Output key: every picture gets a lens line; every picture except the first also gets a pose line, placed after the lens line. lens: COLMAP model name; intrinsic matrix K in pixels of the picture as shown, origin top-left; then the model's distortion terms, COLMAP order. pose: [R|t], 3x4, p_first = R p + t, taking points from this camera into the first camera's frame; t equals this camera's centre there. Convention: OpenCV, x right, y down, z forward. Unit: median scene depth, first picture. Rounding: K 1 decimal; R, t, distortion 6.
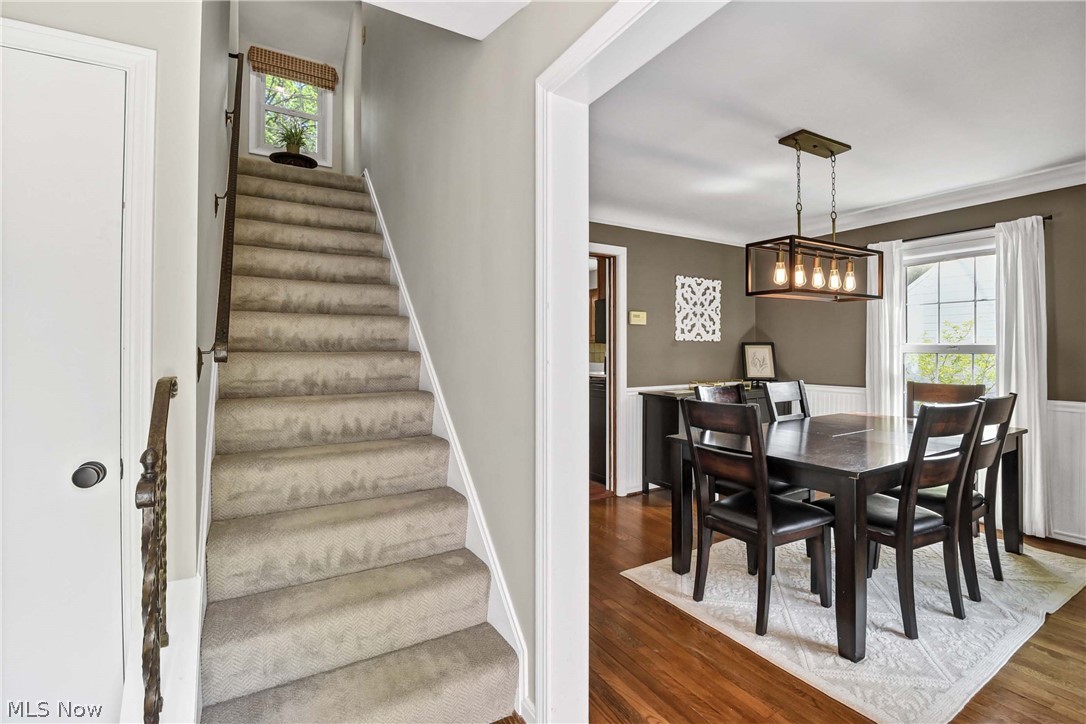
lens RADIAL K [[488.0, 0, 555.8], [0, 488.0, 345.4], [0, 0, 1]] dist [-0.003877, -0.009361]
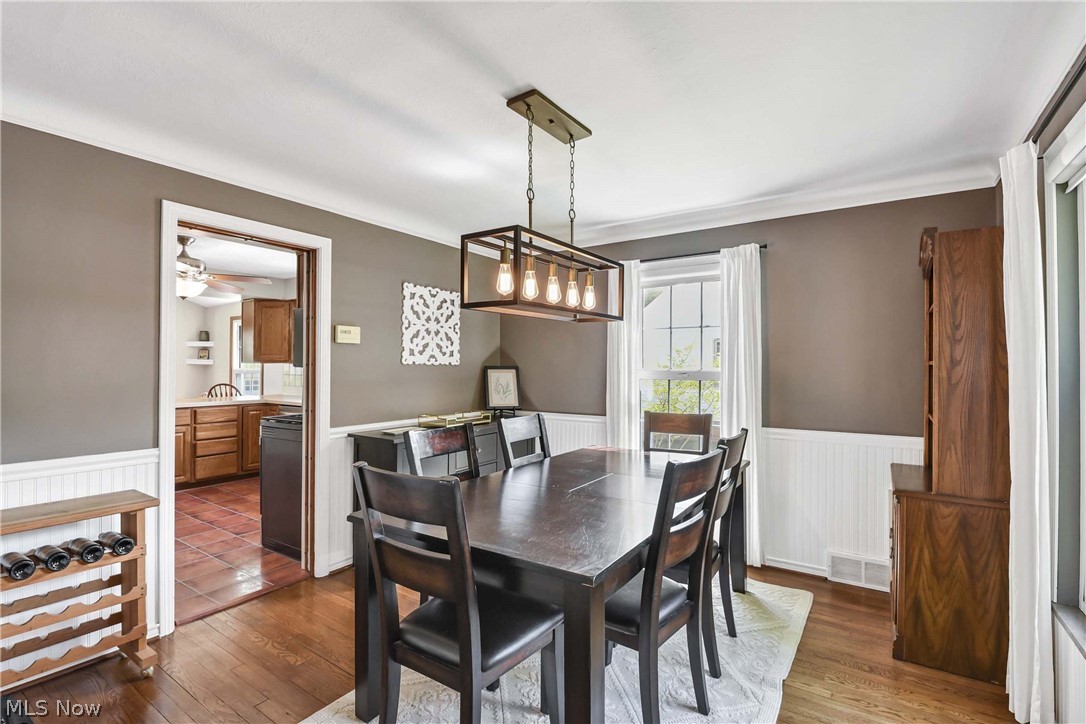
lens RADIAL K [[488.0, 0, 546.2], [0, 488.0, 360.1], [0, 0, 1]] dist [-0.003877, -0.009361]
pose [[0.903639, 0.006219, 0.428249, 0.171821], [-0.004662, 0.999978, -0.004683, -0.020123], [-0.428269, 0.002235, 0.903649, 0.264269]]
